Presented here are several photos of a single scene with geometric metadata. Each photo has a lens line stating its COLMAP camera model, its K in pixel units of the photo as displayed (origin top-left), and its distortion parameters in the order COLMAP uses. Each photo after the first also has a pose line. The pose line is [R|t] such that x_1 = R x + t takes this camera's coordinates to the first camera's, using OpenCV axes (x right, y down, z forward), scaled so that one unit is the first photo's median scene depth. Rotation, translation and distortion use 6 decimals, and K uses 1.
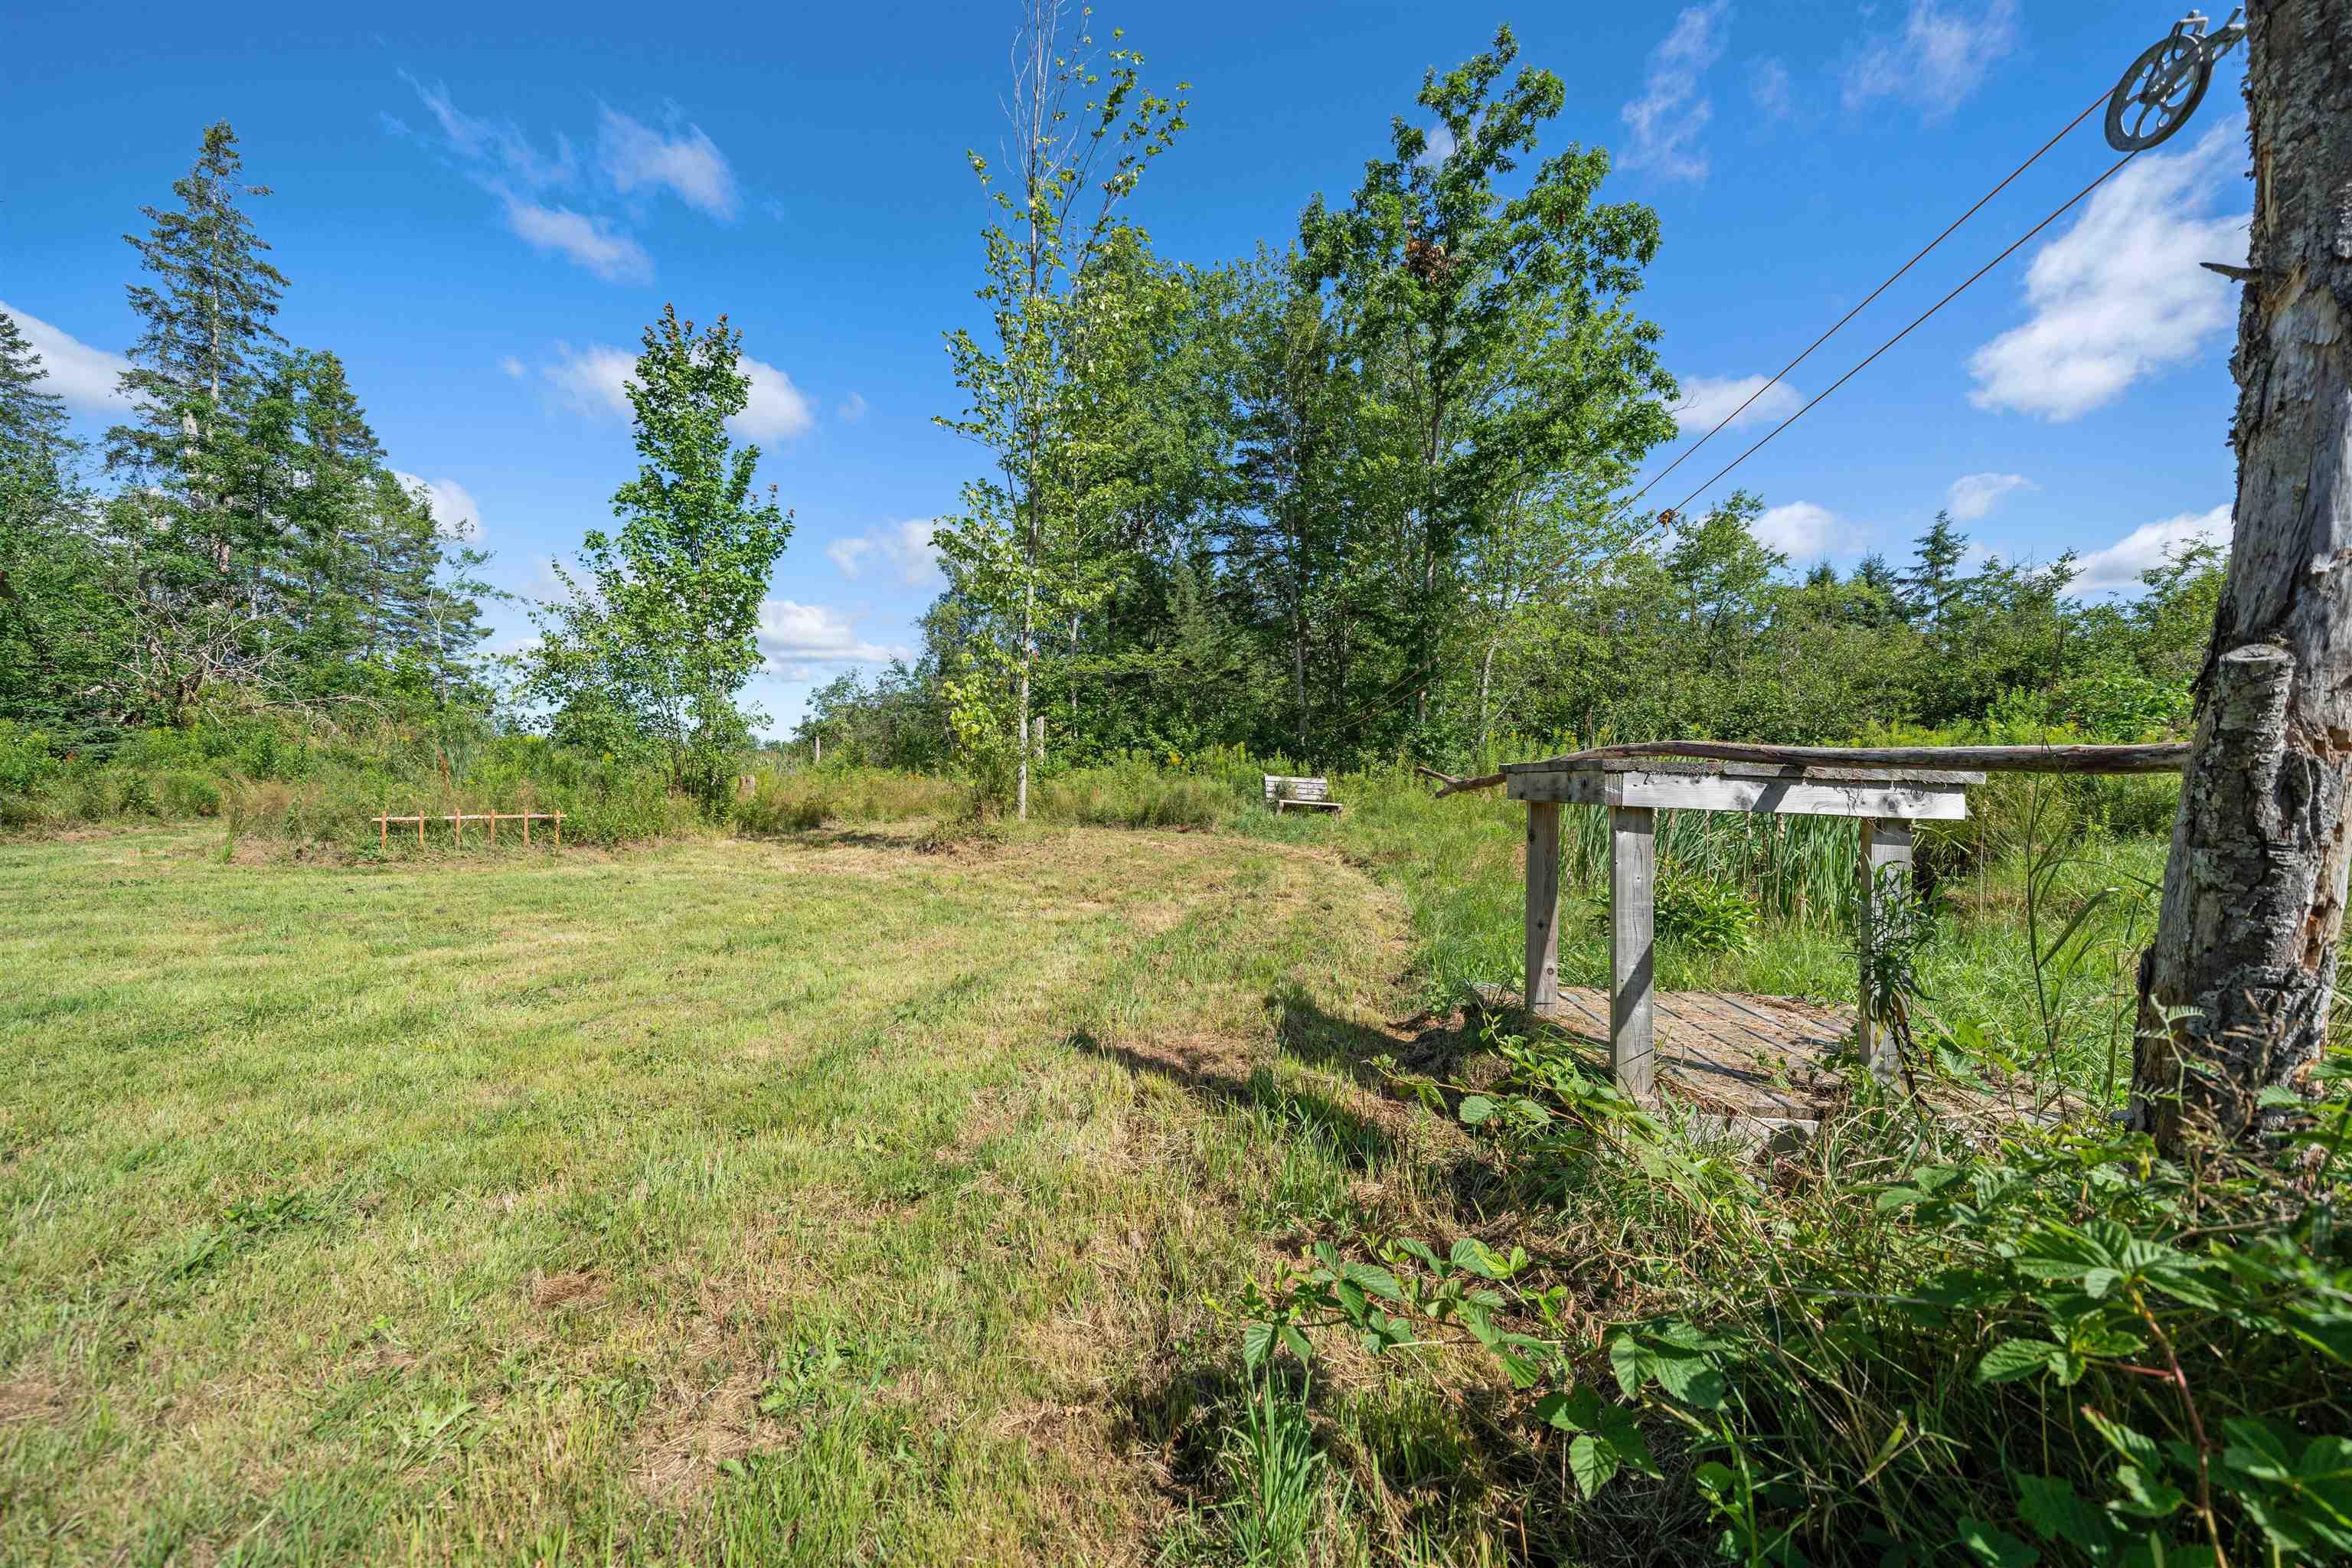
lens RADIAL K [[883.9, 0, 1176.0], [0, 883.9, 784.0], [0, 0, 1]] dist [-0.017002, 0.000046]
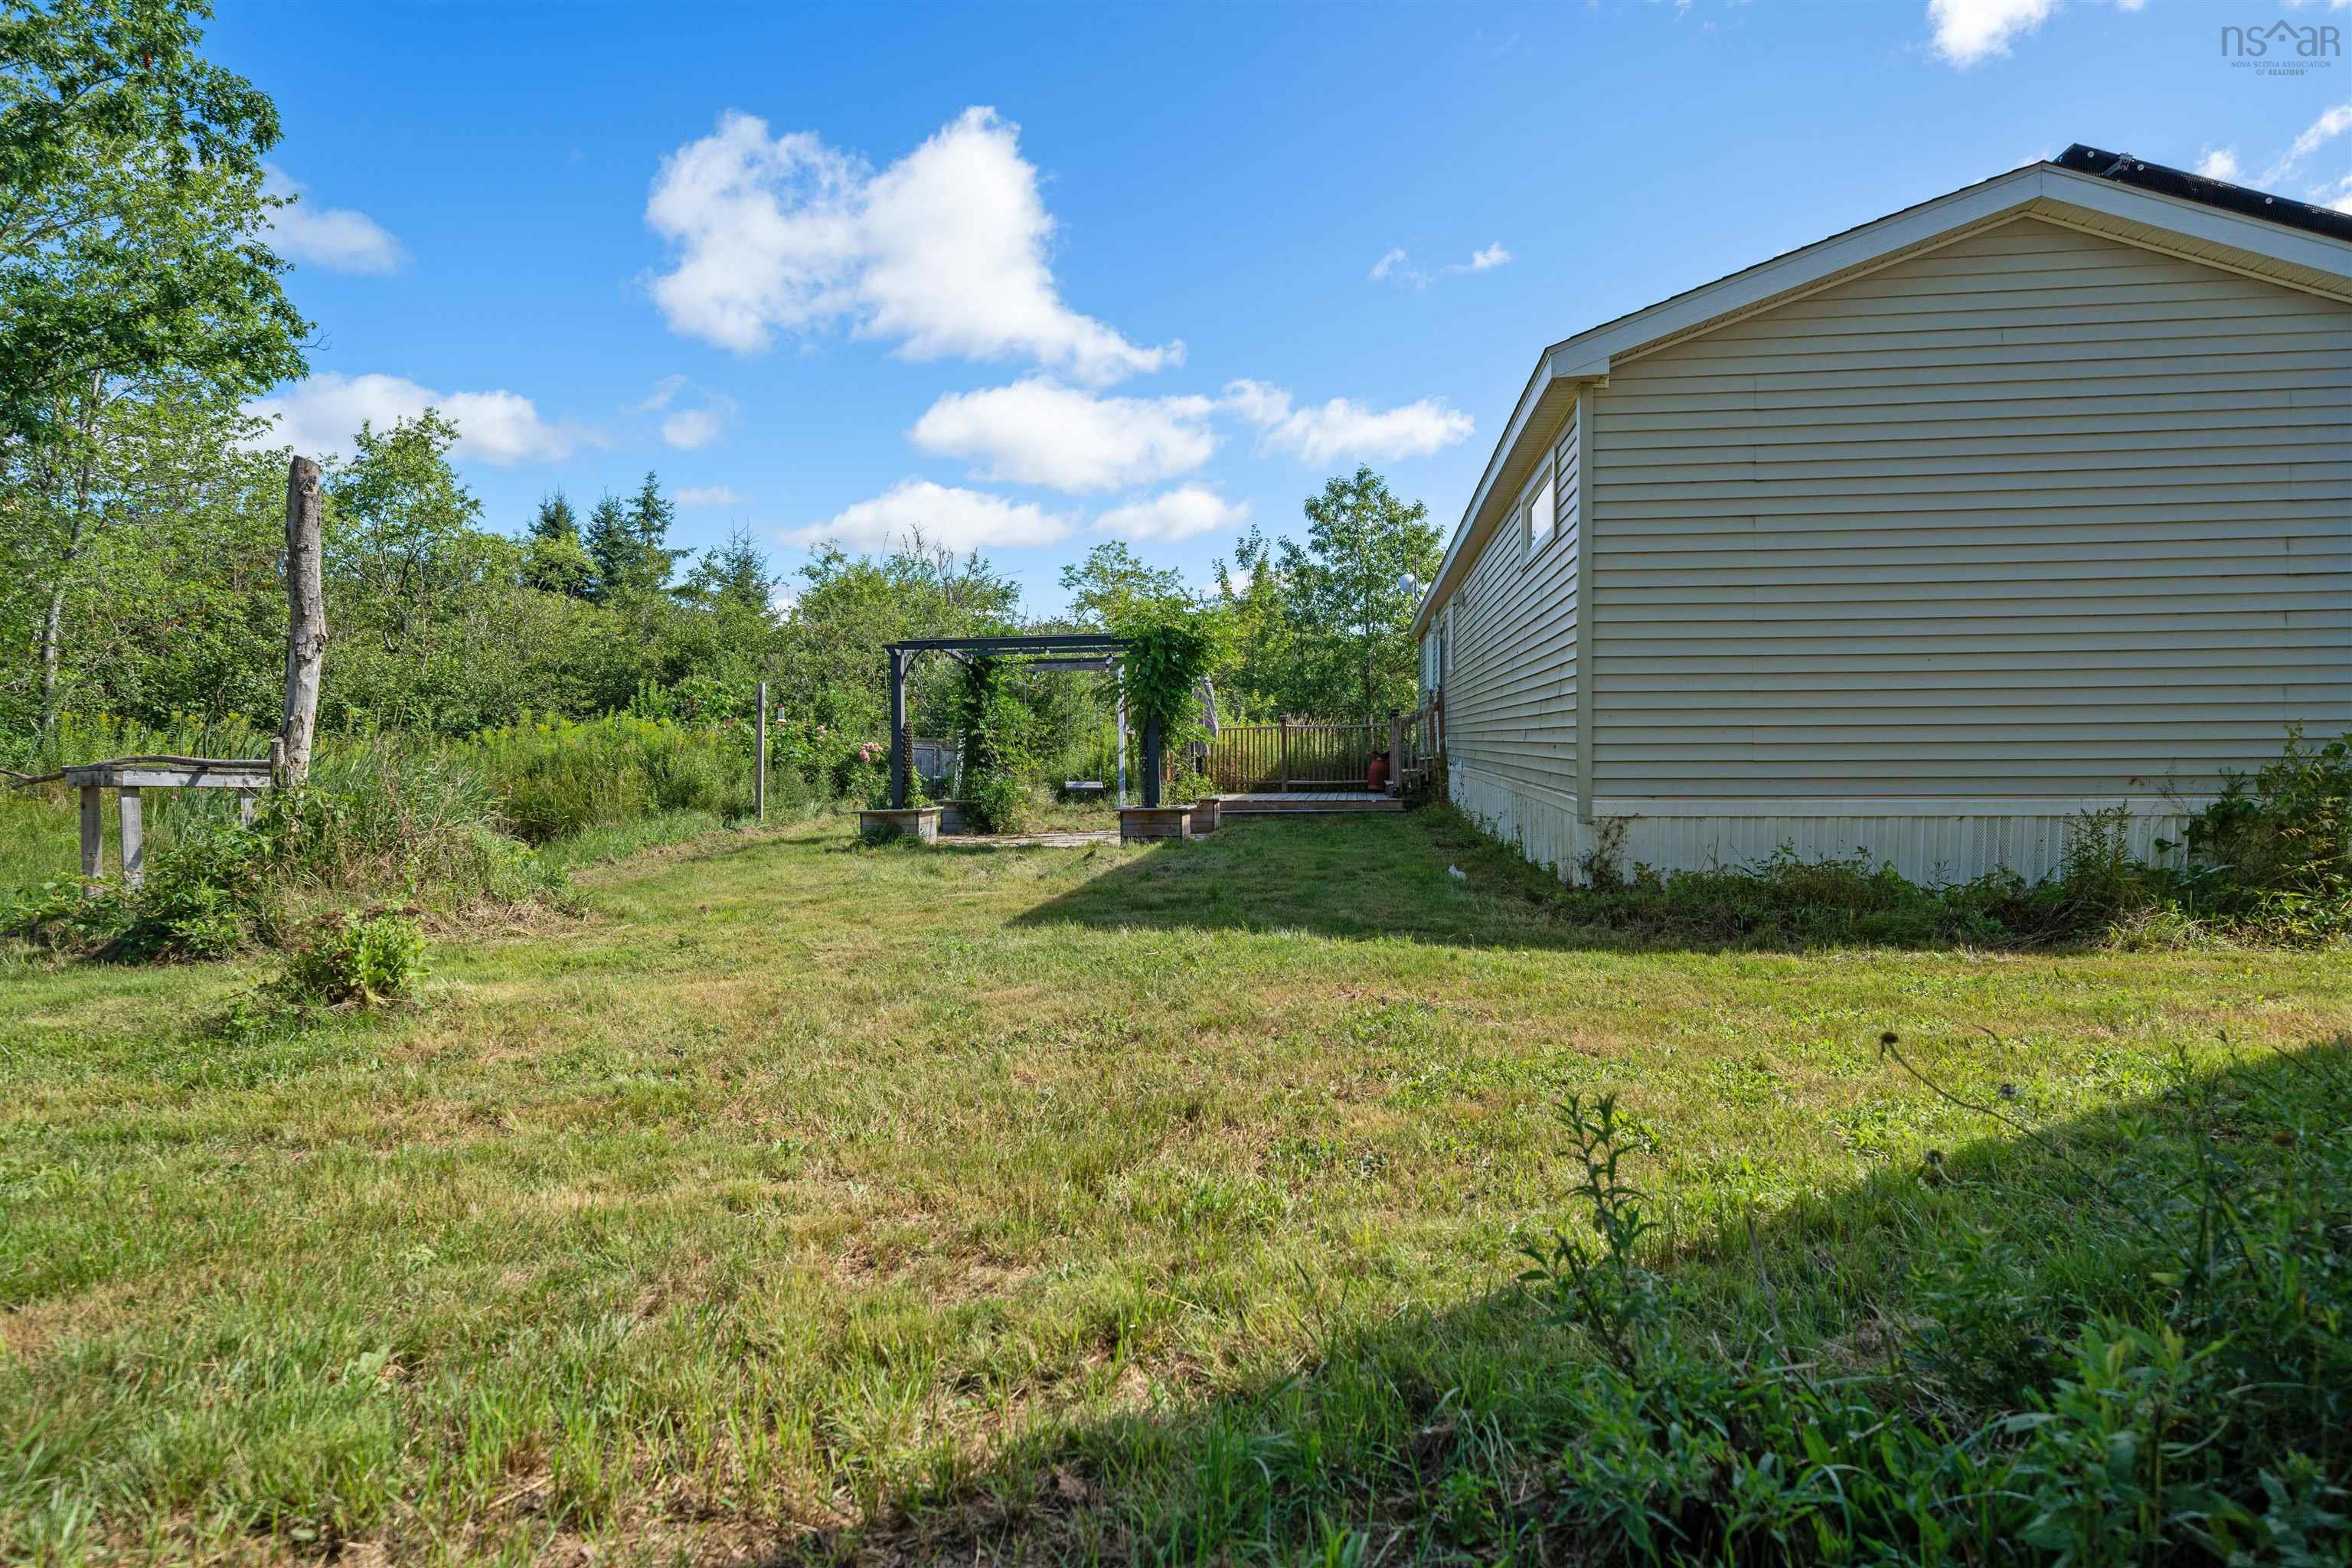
lens RADIAL K [[1438.6, 0, 1176.8], [0, 1438.6, 796.7], [0, 0, 1]] dist [0.006076, -0.001611]
pose [[0.544385, -0.034246, 0.838136, -0.151713], [0.024991, 0.999385, 0.024603, 0.003983], [-0.838463, 0.007553, 0.544906, -0.441279]]
